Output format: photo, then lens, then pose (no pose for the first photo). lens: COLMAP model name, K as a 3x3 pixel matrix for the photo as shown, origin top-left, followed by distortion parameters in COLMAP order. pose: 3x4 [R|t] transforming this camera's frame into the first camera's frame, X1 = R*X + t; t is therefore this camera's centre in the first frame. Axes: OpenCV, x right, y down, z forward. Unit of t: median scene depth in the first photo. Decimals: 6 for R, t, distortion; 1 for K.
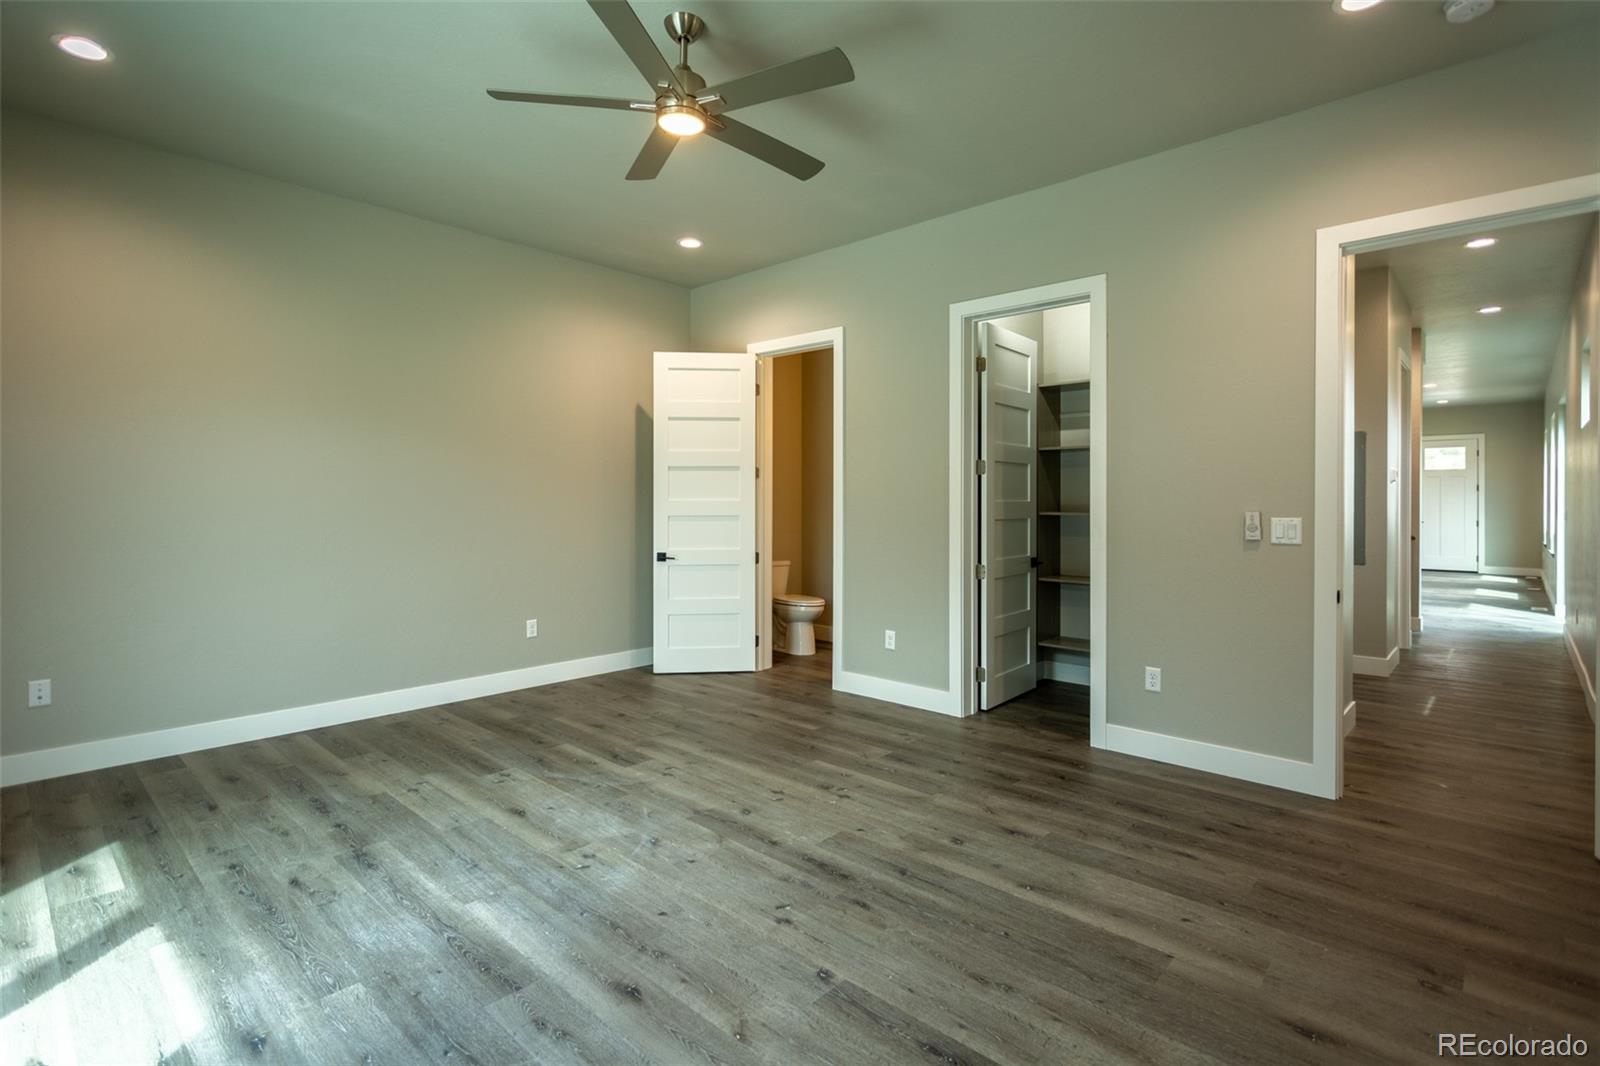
lens RADIAL K [[768.3, 0, 795.6], [0, 768.3, 503.5], [0, 0, 1]] dist [0.001575, 0.000665]
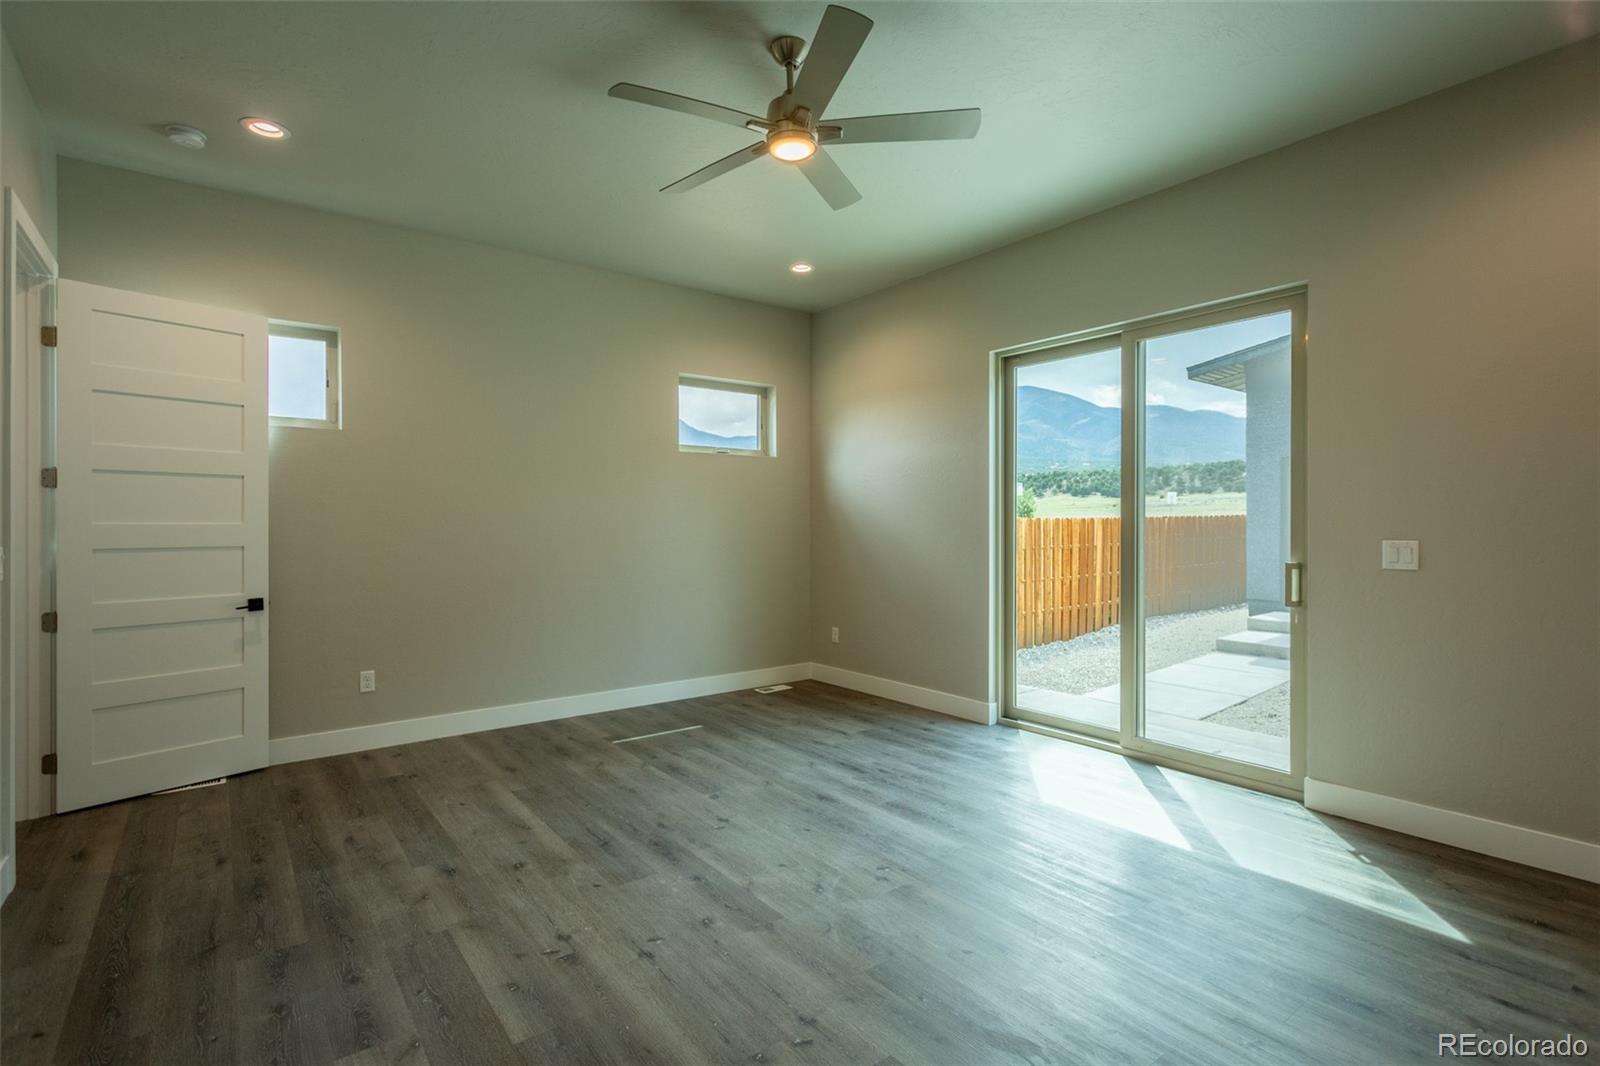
lens RADIAL K [[762.5, 0, 799.2], [0, 762.5, 512.3], [0, 0, 1]] dist [0.012361, -0.001049]
pose [[-0.986520, 0.002007, 0.163631, -0.310630], [0.000505, 0.999957, -0.009217, -0.010421], [-0.163642, -0.009010, -0.986479, 1.911733]]
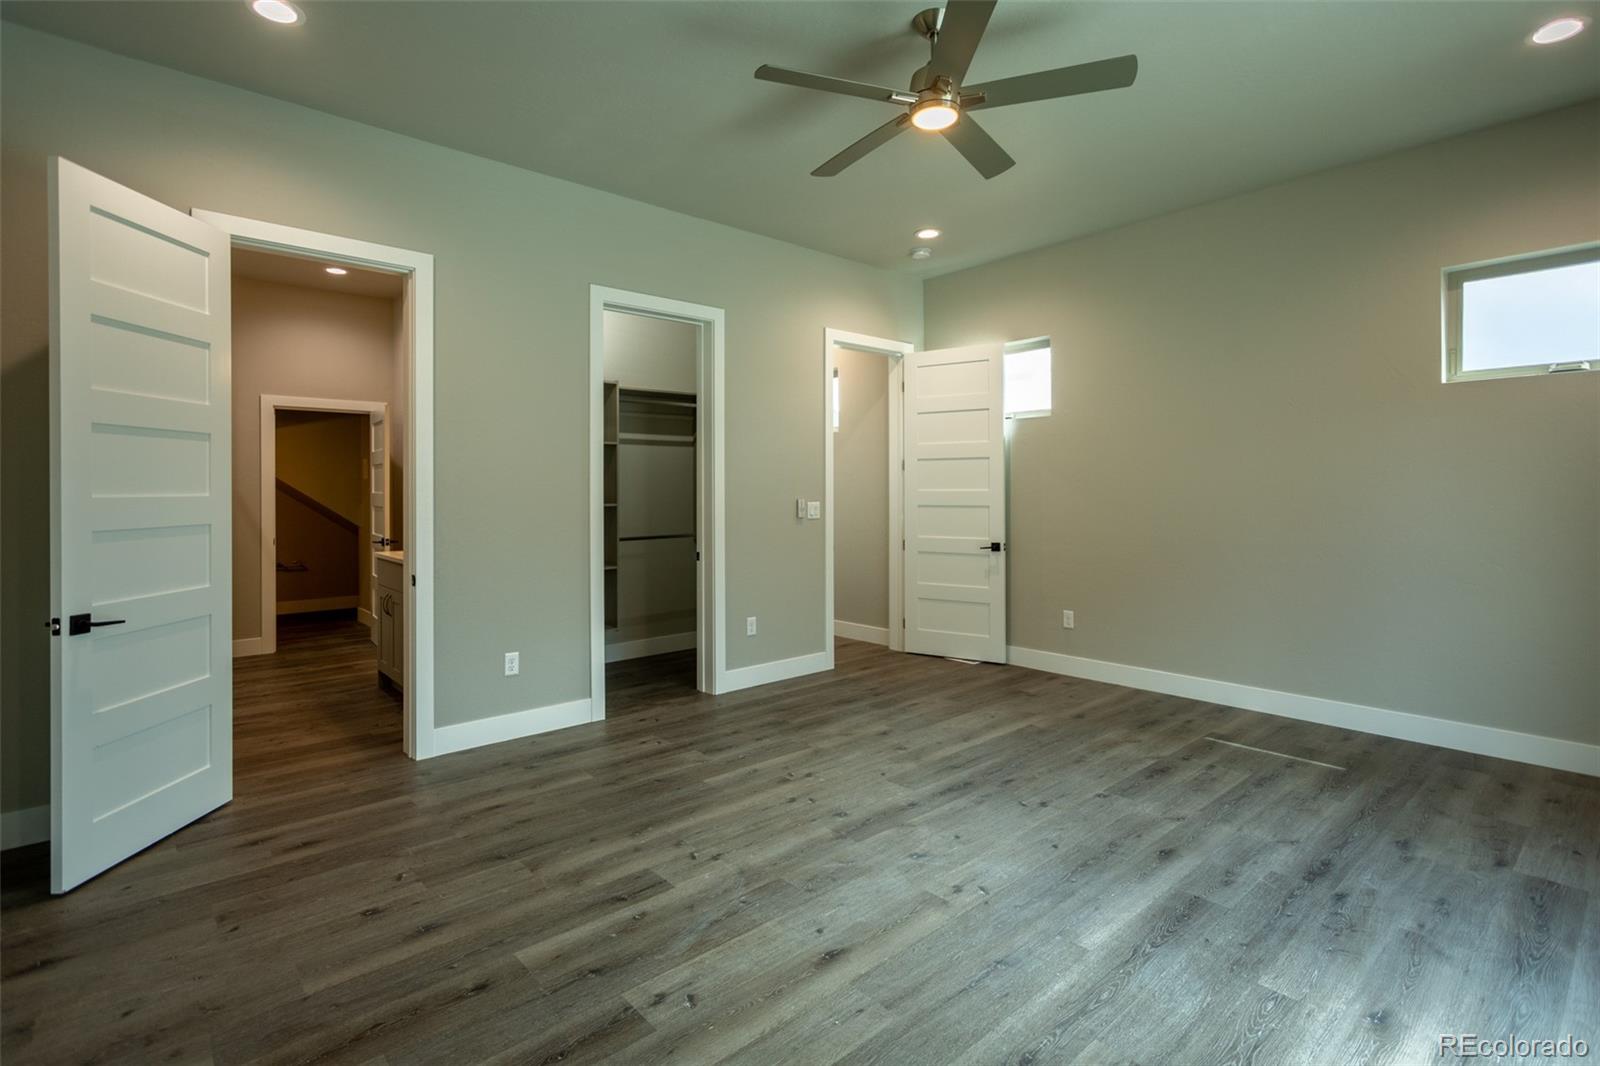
lens RADIAL K [[774.8, 0, 794.5], [0, 774.8, 492.4], [0, 0, 1]] dist [0.004254, 0.000321]
pose [[0.092947, -0.004595, 0.995660, -1.131035], [0.009010, 0.999952, 0.003774, -0.009699], [-0.995630, 0.008621, 0.092984, 1.048621]]
